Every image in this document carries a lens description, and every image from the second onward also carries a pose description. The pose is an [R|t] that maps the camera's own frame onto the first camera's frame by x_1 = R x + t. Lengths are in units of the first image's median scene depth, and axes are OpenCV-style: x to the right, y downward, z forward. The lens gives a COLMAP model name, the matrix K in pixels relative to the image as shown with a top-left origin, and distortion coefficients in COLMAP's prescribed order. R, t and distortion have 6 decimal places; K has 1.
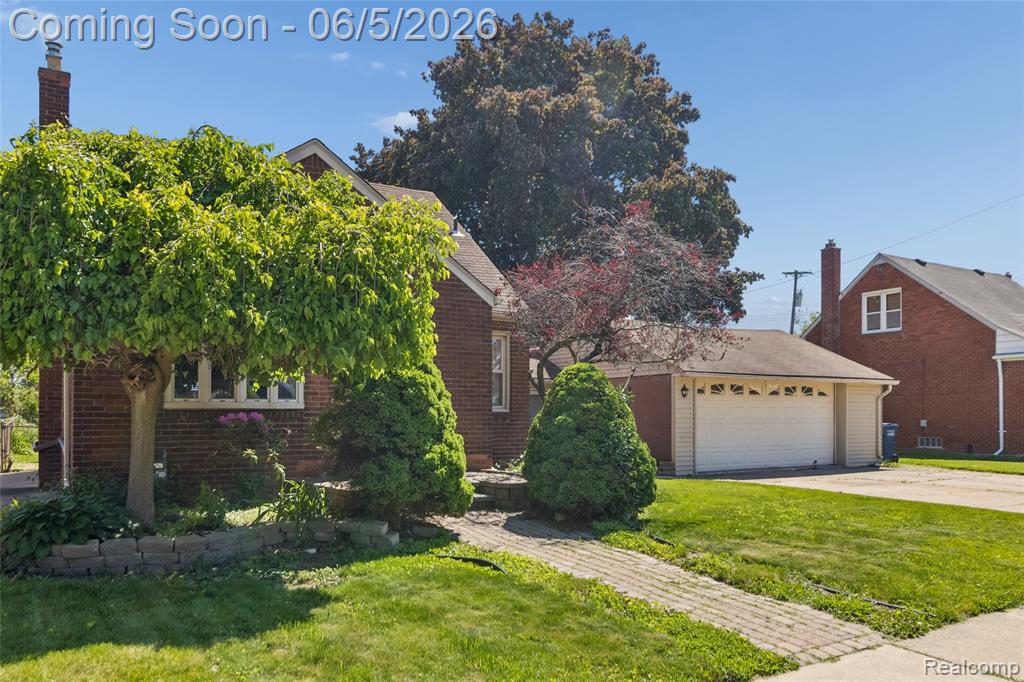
lens RADIAL K [[760.5, 0, 505.2], [0, 760.5, 406.5], [0, 0, 1]] dist [-0.009799, 0.000066]
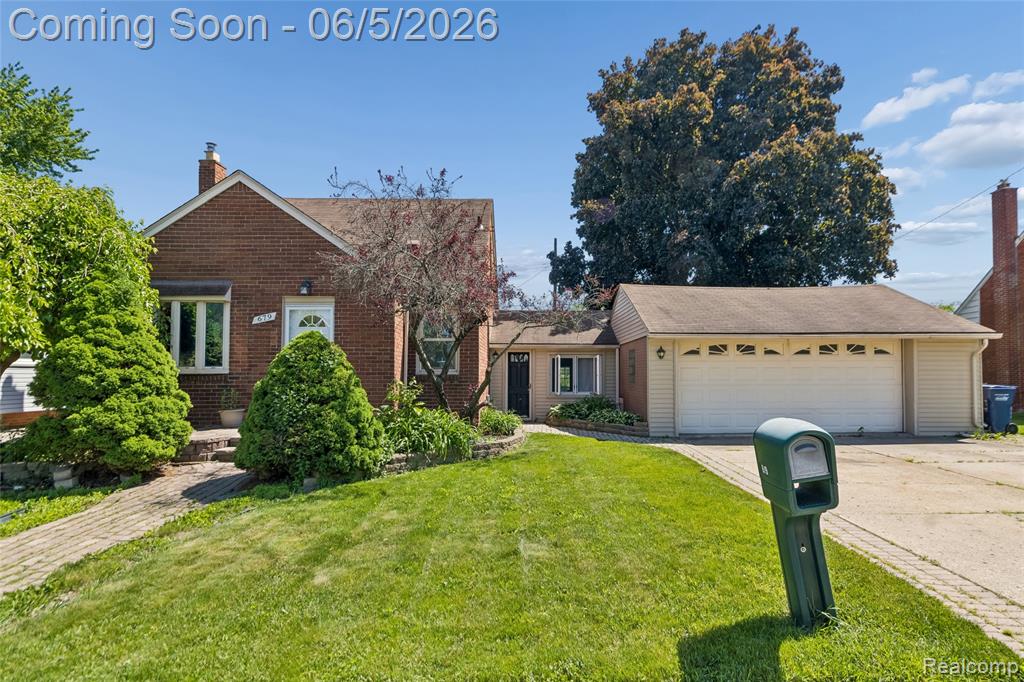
lens RADIAL K [[553.3, 0, 535.7], [0, 553.3, 351.1], [0, 0, 1]] dist [0.003888, -0.001862]
pose [[0.870470, -0.027505, -0.491452, 0.424059], [0.009792, 0.999208, -0.038579, 0.003988], [0.492123, 0.028770, 0.870050, 0.261777]]
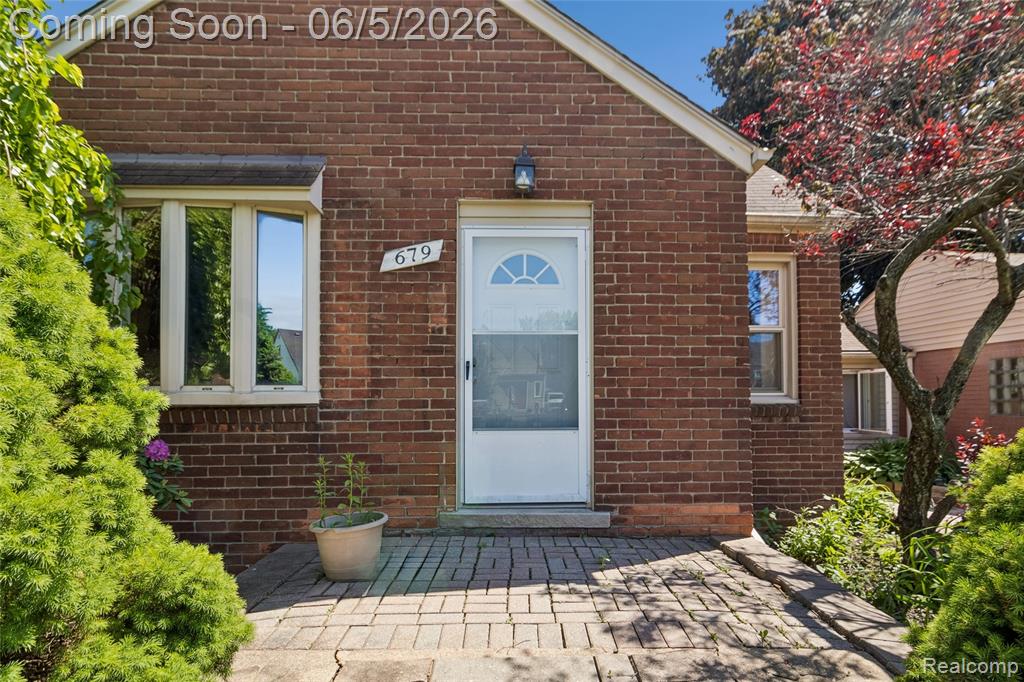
lens RADIAL K [[484.3, 0, 522.6], [0, 484.3, 384.4], [0, 0, 1]] dist [0.004442, 0.000975]
pose [[0.868458, -0.016139, -0.495499, 0.005680], [0.009675, 0.999831, -0.015609, -0.002086], [0.495668, 0.008762, 0.868468, 0.492410]]
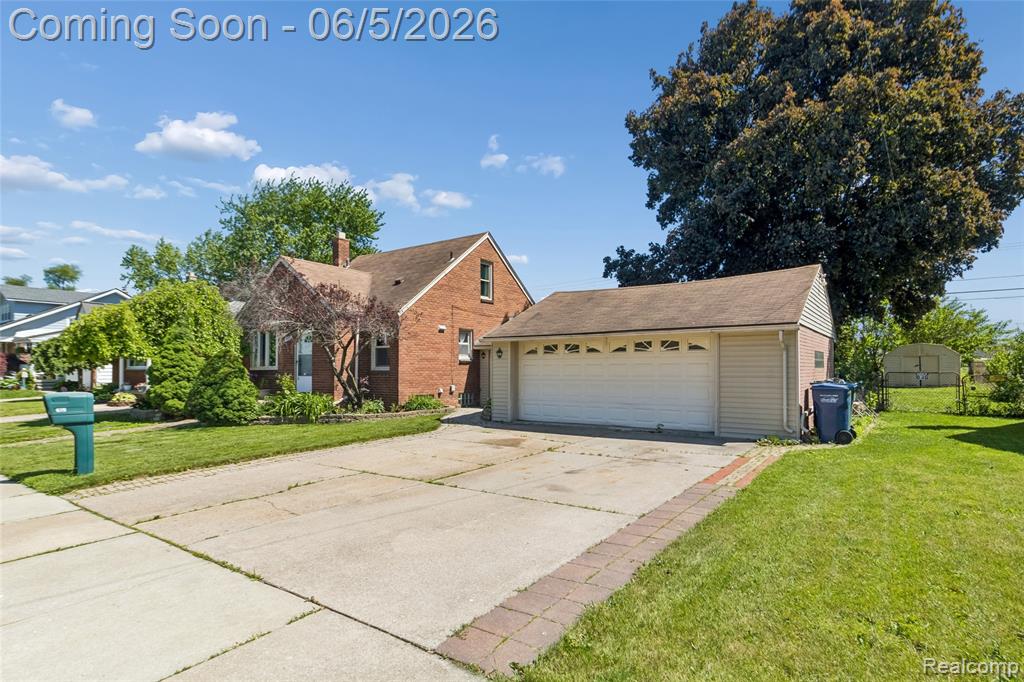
lens RADIAL K [[533.0, 0, 513.4], [0, 533.0, 348.5], [0, 0, 1]] dist [0.004503, 0.000902]
pose [[0.394298, -0.040518, -0.918089, 0.978370], [0.012223, 0.999170, -0.038847, 0.005972], [0.918901, 0.004096, 0.394467, 0.635942]]
